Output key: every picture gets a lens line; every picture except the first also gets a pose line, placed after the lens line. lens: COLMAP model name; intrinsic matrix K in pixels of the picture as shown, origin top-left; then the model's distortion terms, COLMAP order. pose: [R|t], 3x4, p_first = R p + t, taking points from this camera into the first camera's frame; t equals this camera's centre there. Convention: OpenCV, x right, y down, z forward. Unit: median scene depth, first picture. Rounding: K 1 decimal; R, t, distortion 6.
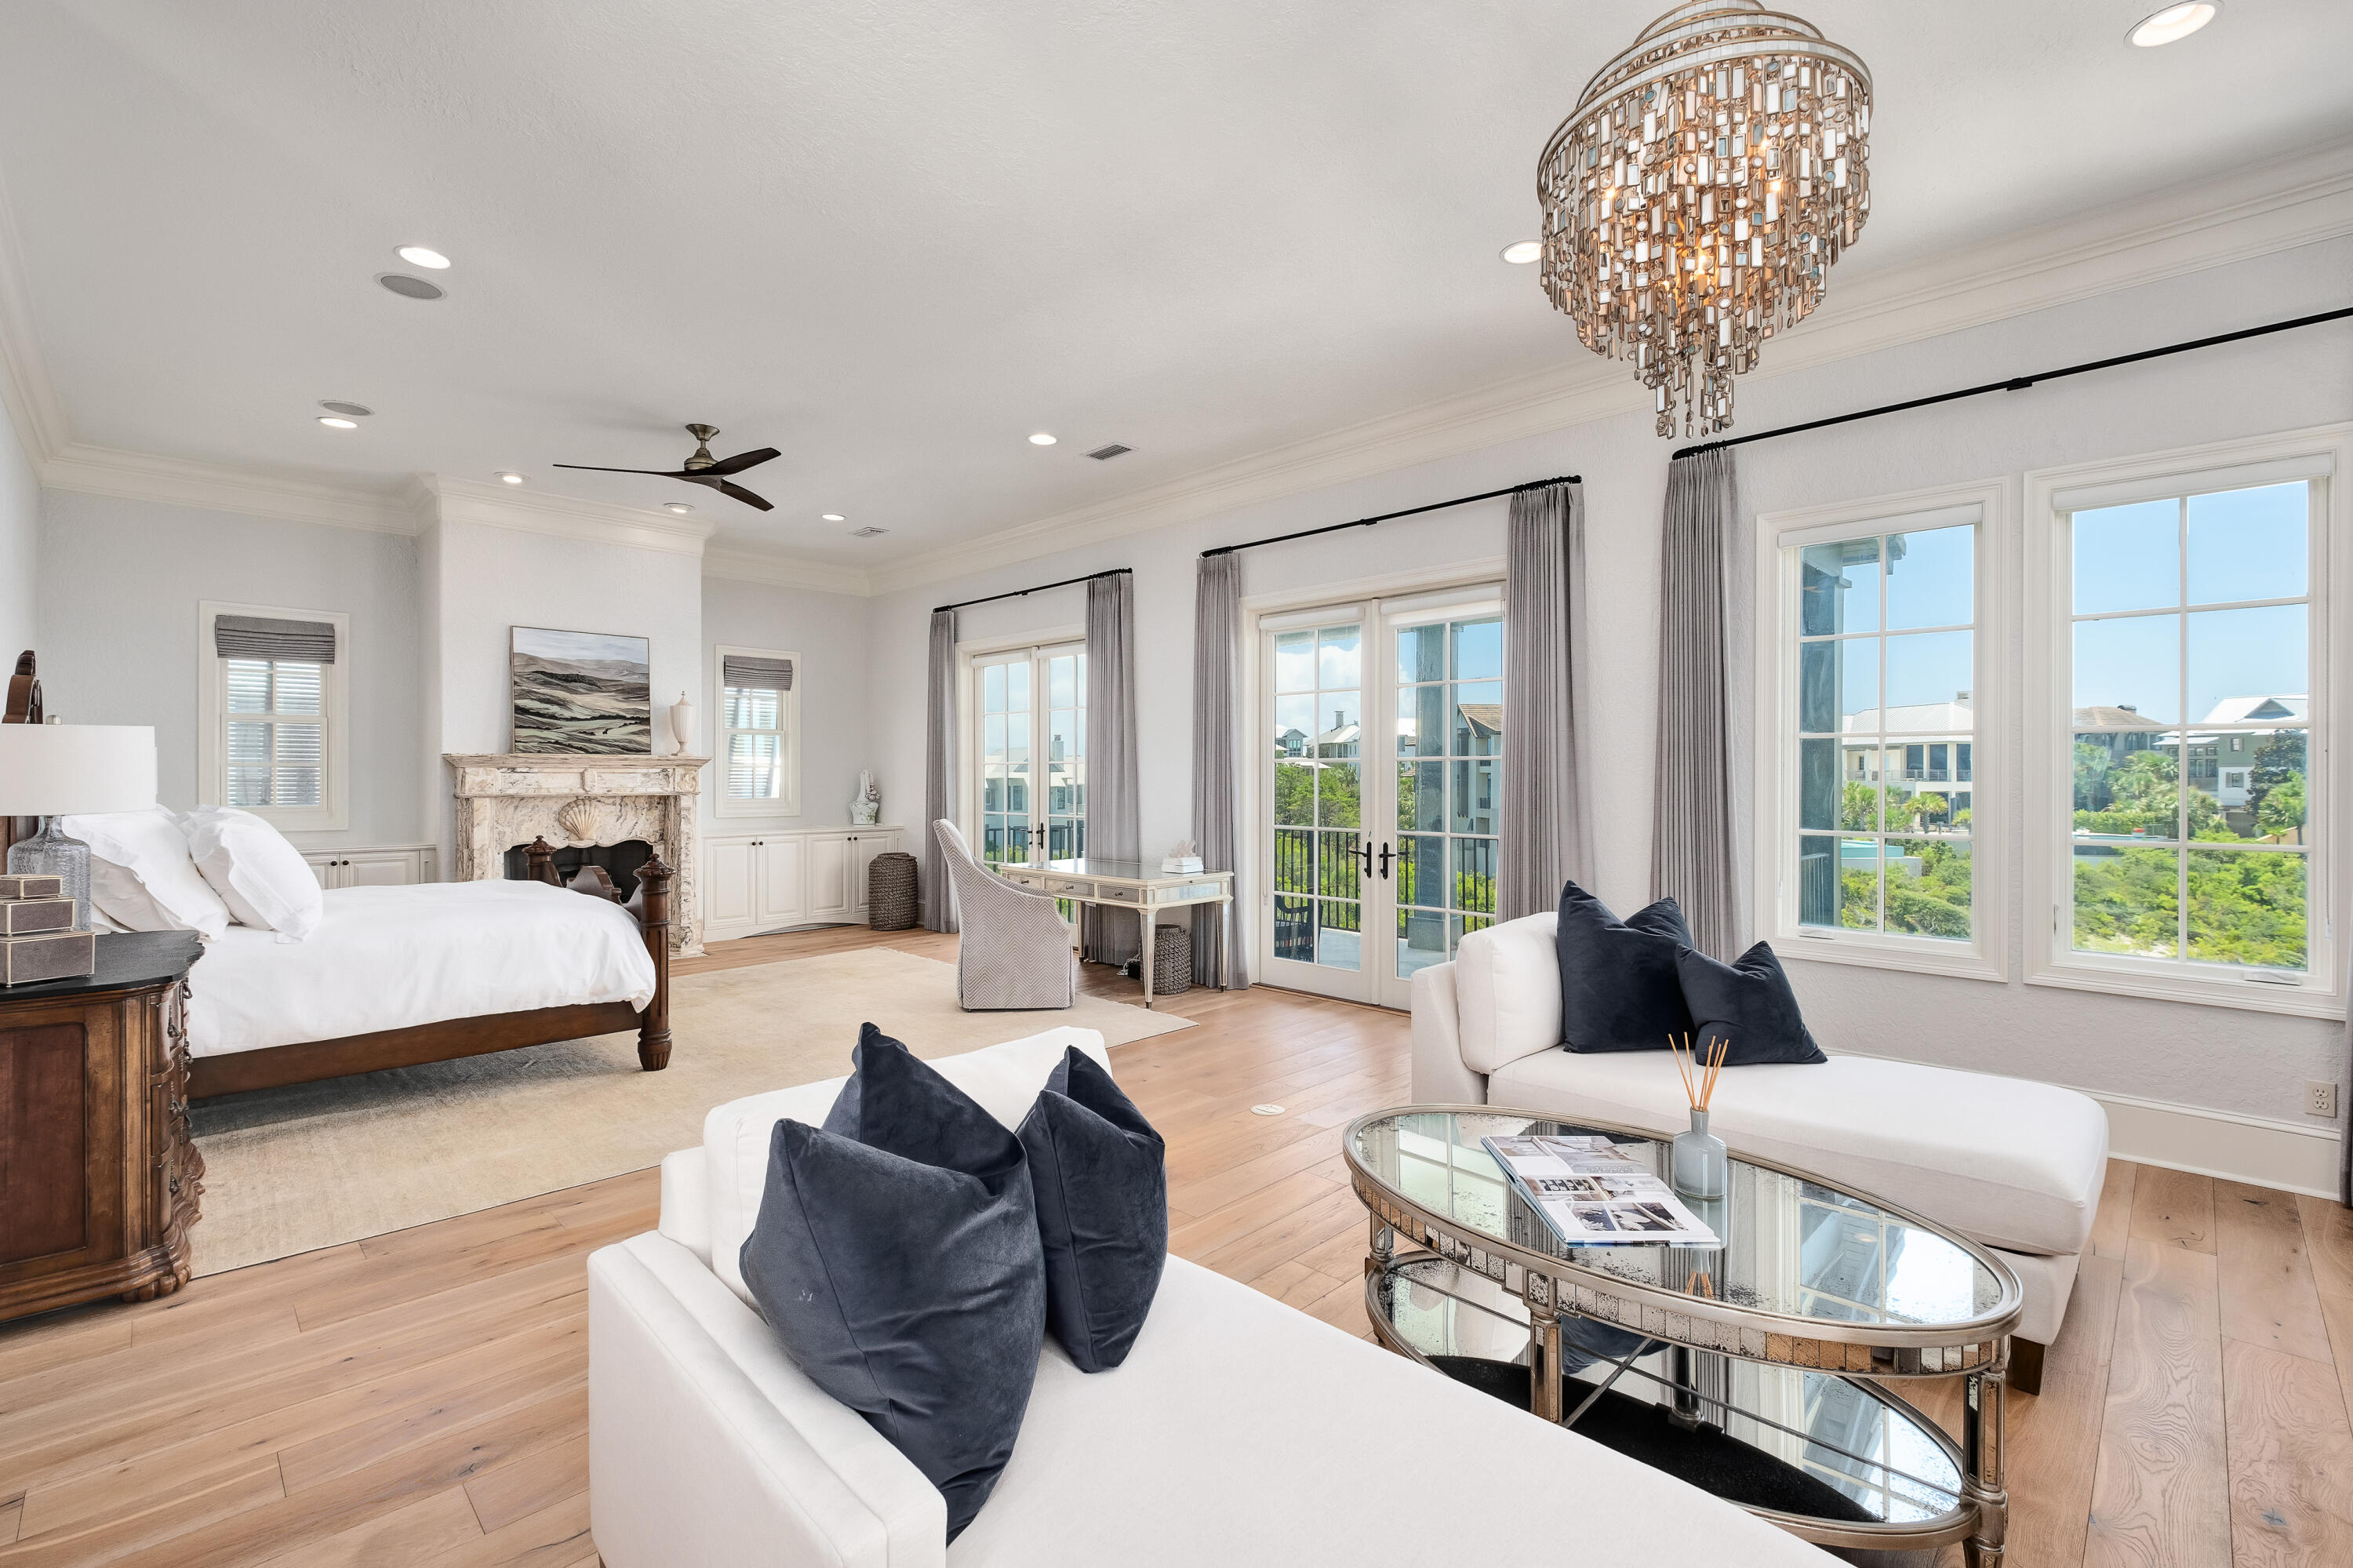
lens RADIAL K [[1030.3, 0, 1181.8], [0, 1030.3, 789.4], [0, 0, 1]] dist [-0.000763, -0.000591]
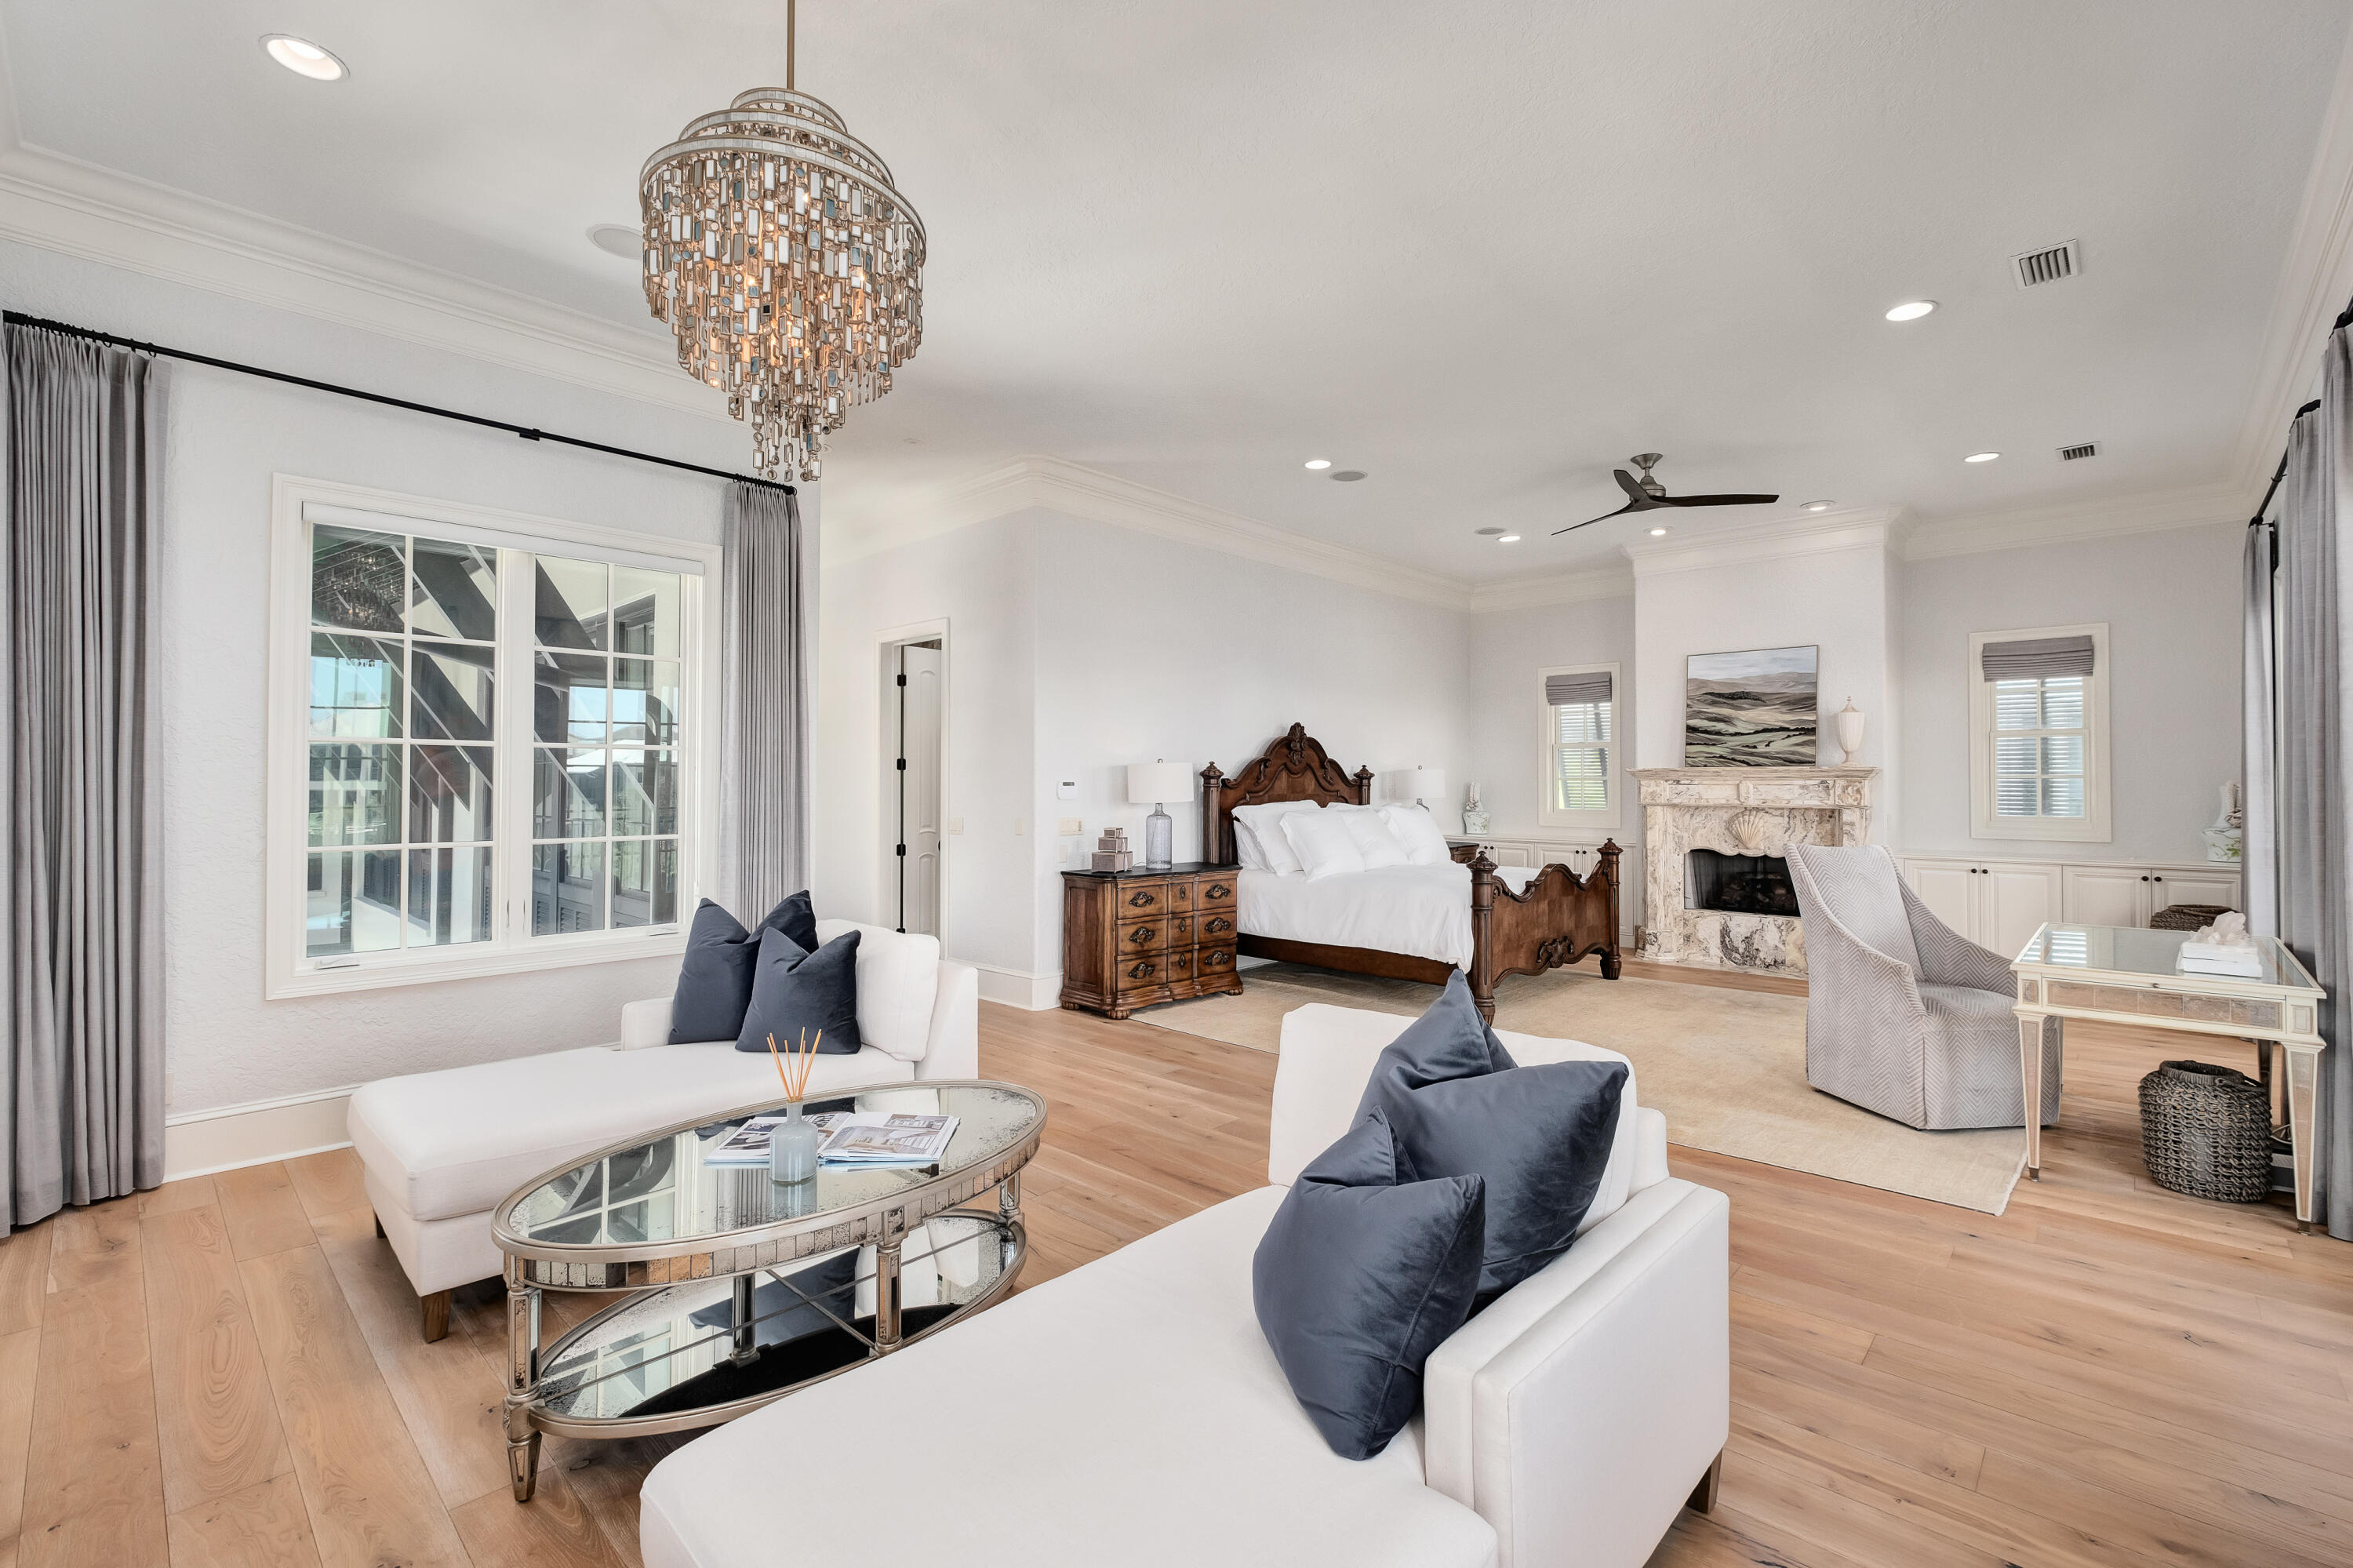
lens RADIAL K [[1030.3, 0, 1174.9], [0, 1030.3, 776.2], [0, 0, 1]] dist [-0.000763, -0.000591]
pose [[0.009041, -0.010807, -0.999901, 0.457000], [-0.016260, 0.999808, -0.010953, -0.003715], [0.999827, 0.016357, 0.008863, 0.402171]]
